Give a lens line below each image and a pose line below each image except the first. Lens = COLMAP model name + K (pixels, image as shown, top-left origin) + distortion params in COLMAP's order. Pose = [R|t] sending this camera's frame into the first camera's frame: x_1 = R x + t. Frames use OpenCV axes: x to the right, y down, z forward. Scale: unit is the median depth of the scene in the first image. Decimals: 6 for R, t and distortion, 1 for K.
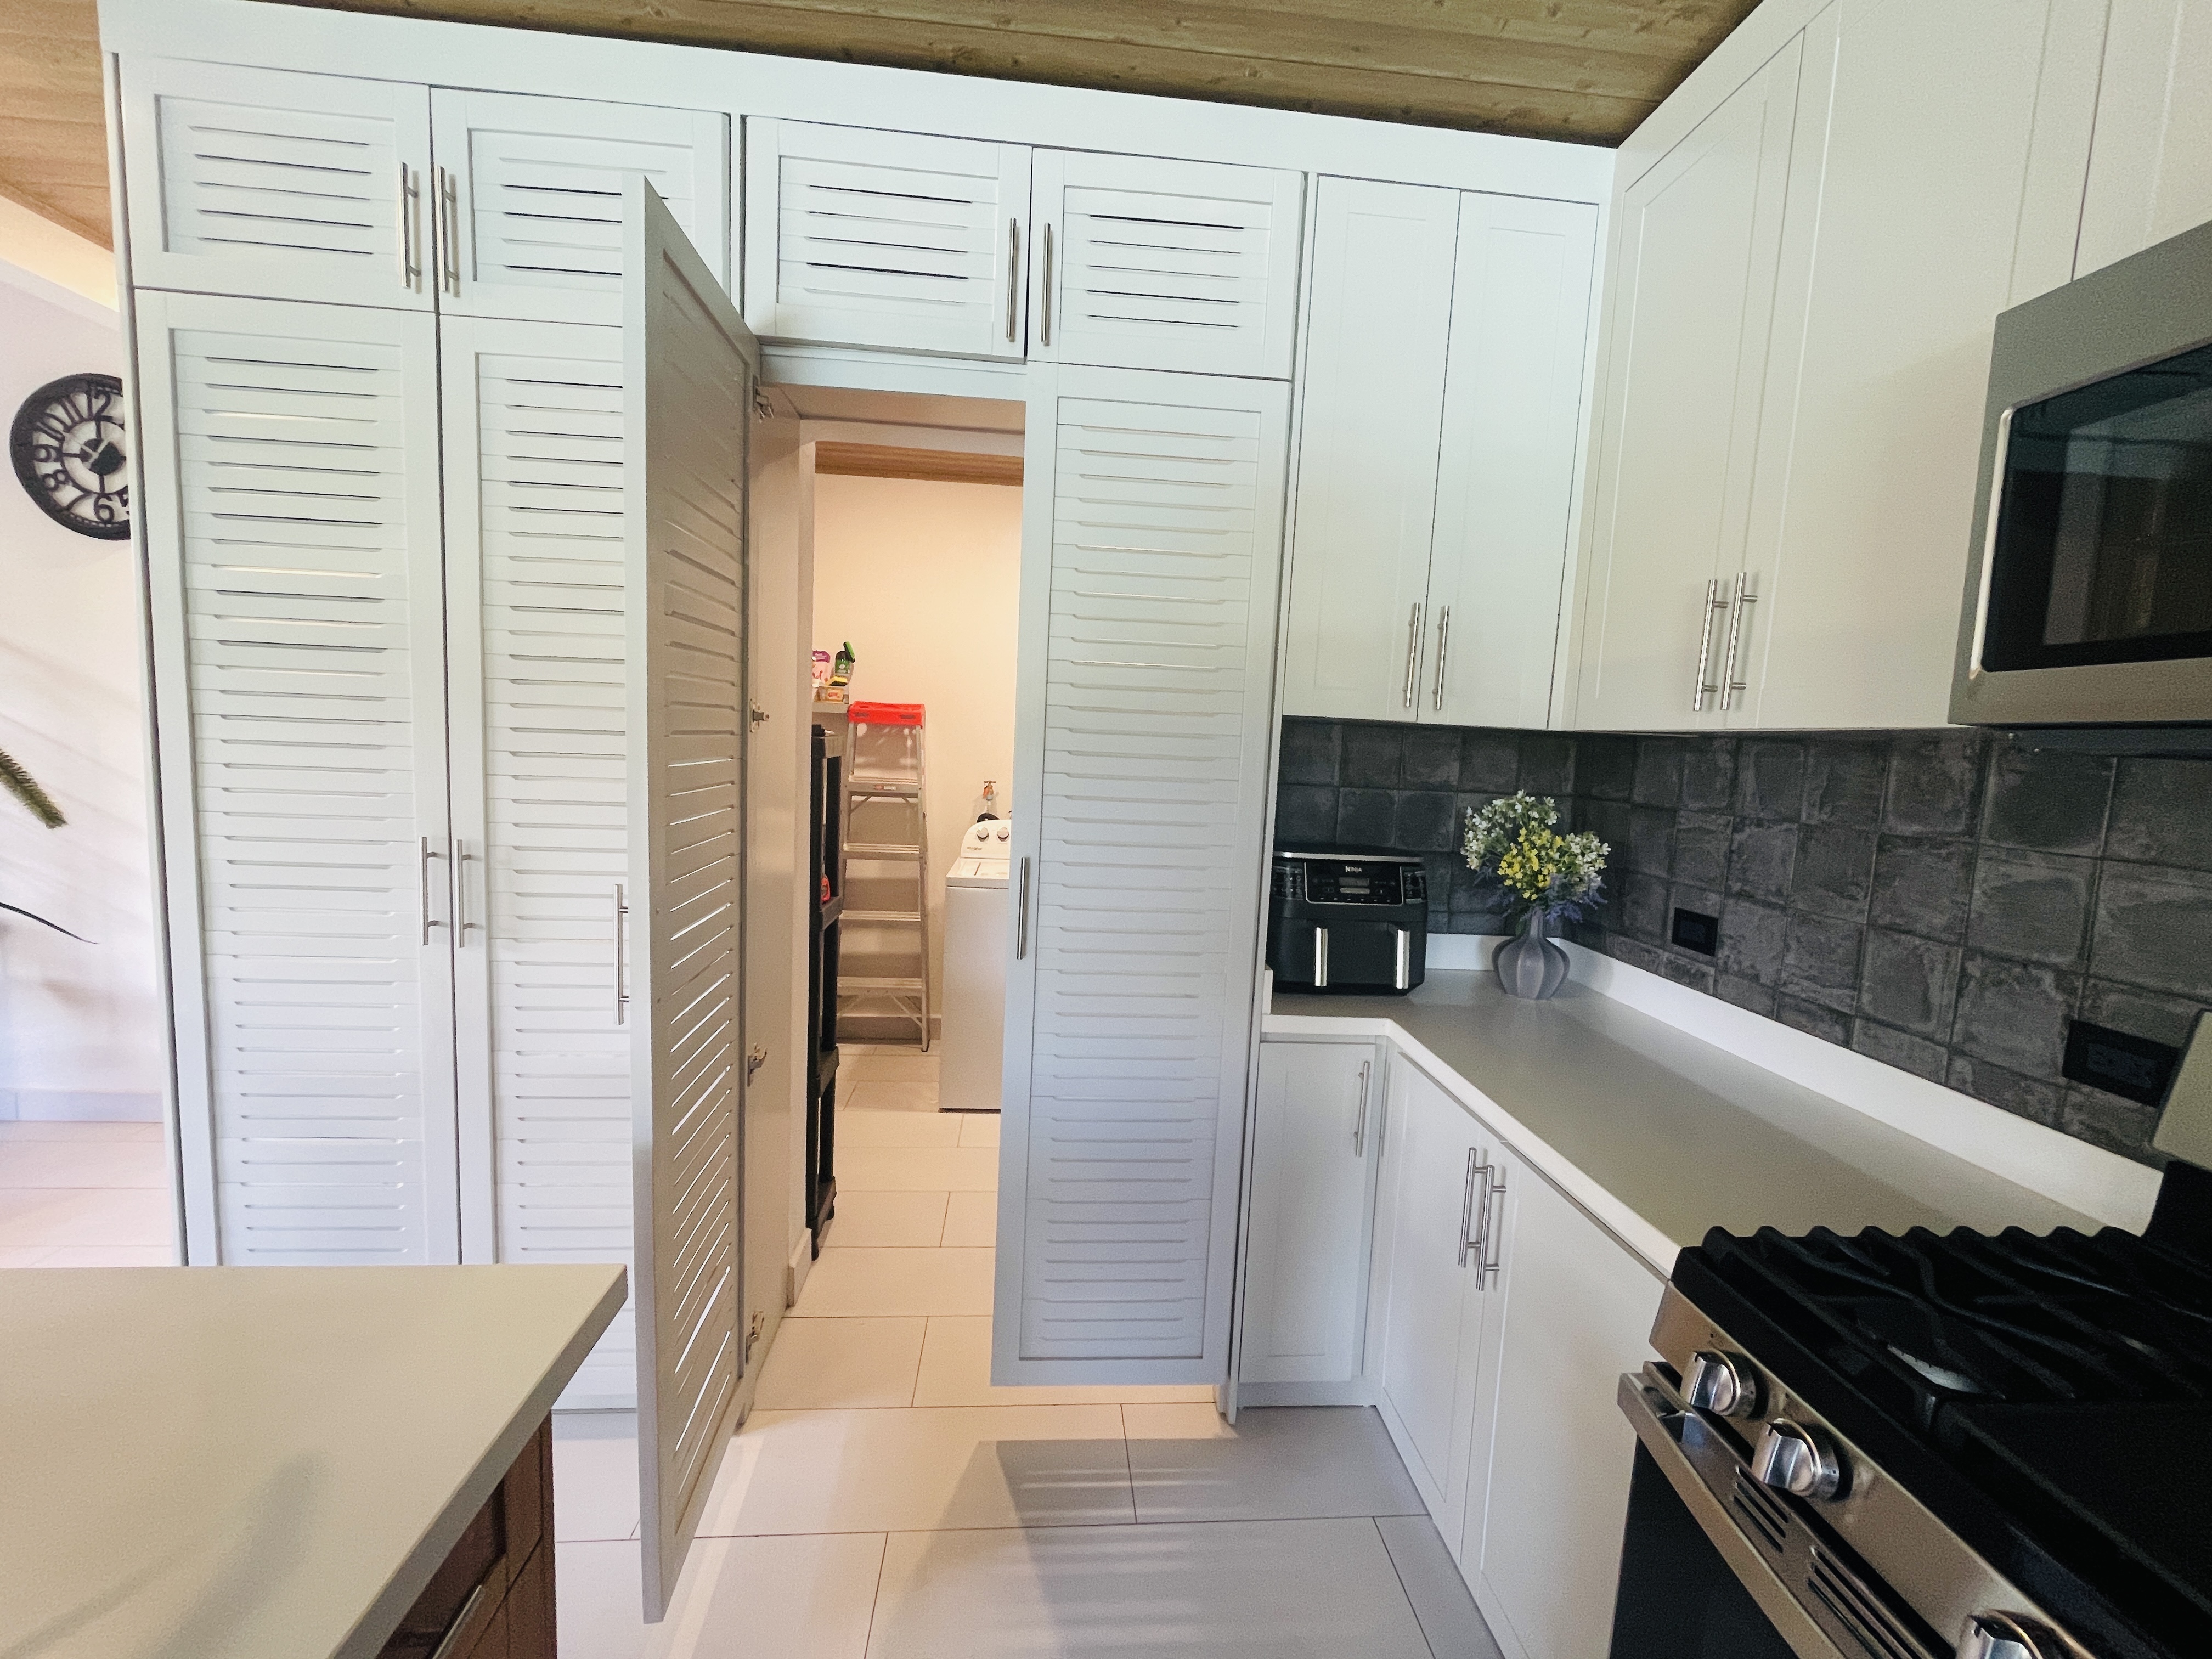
lens RADIAL K [[885.4, 0, 1093.4], [0, 885.4, 826.0], [0, 0, 1]] dist [-0.003066, 0.000121]
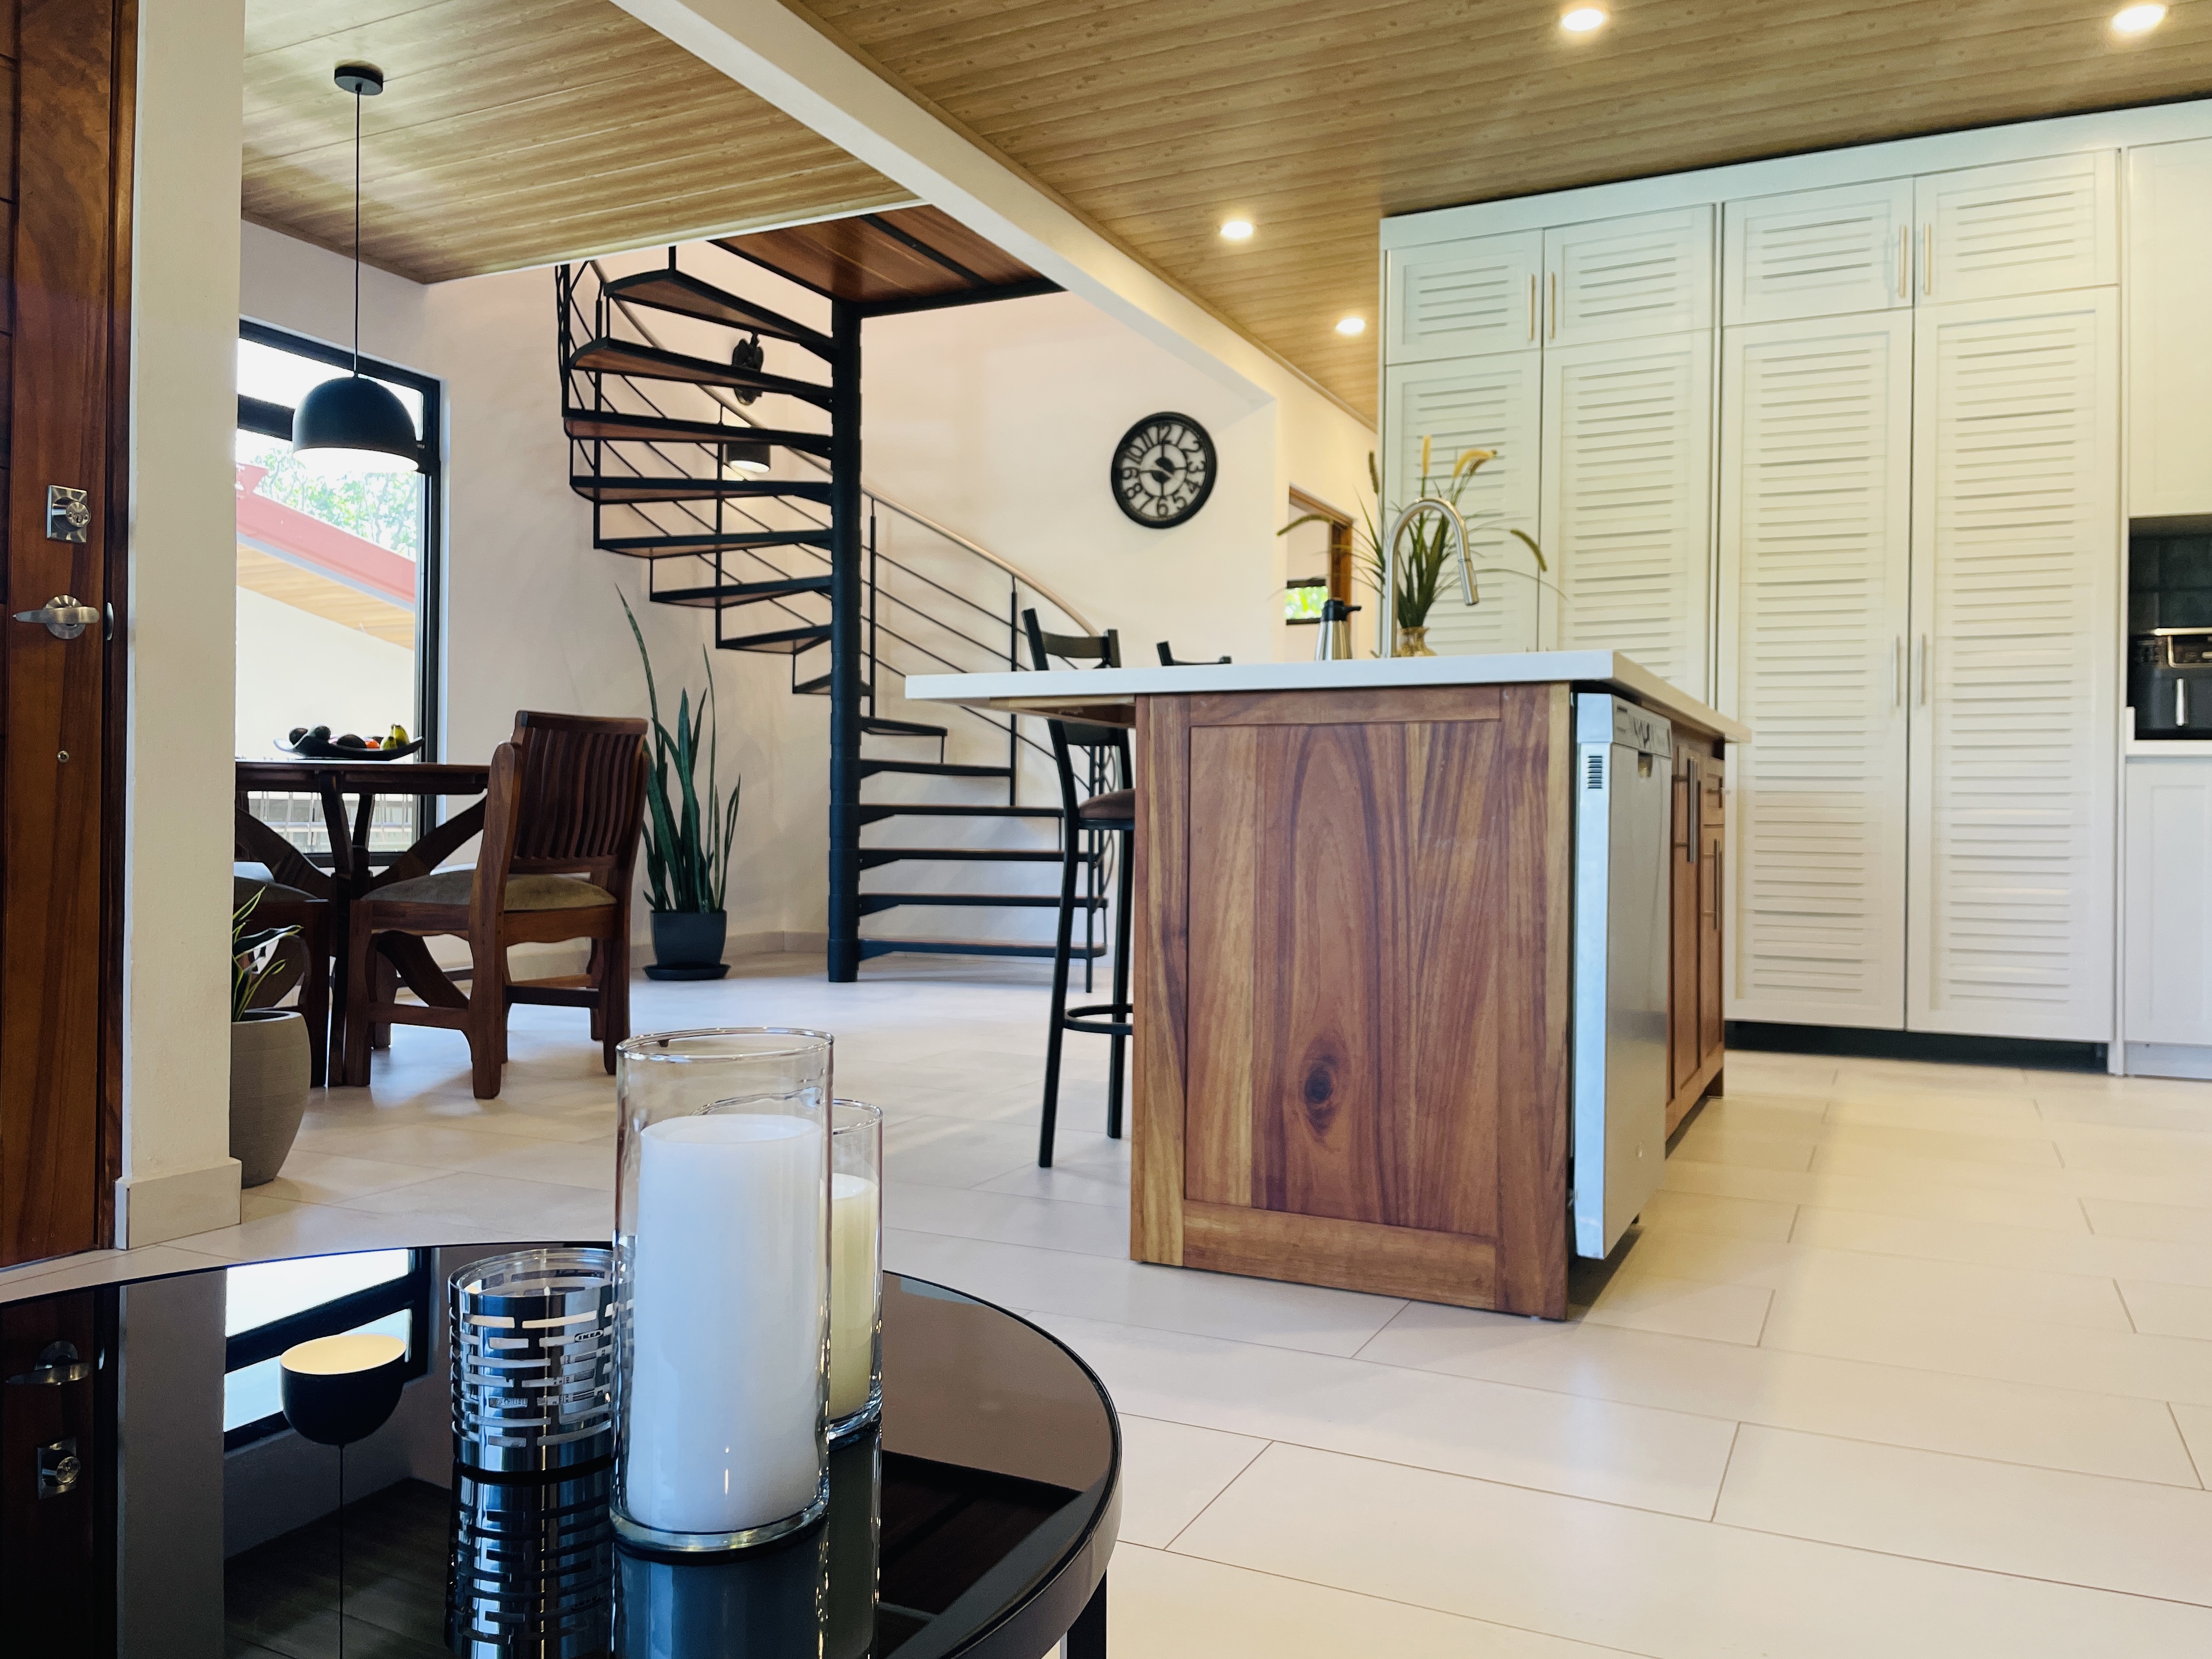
lens RADIAL K [[1678.4, 0, 1099.1], [0, 1678.4, 830.2], [0, 0, 1]] dist [-0.008406, -0.006371]
pose [[0.864497, -0.037351, -0.501248, 0.096733], [-0.014597, 0.994949, -0.099315, 0.535351], [0.502426, 0.093174, 0.859585, -1.664669]]
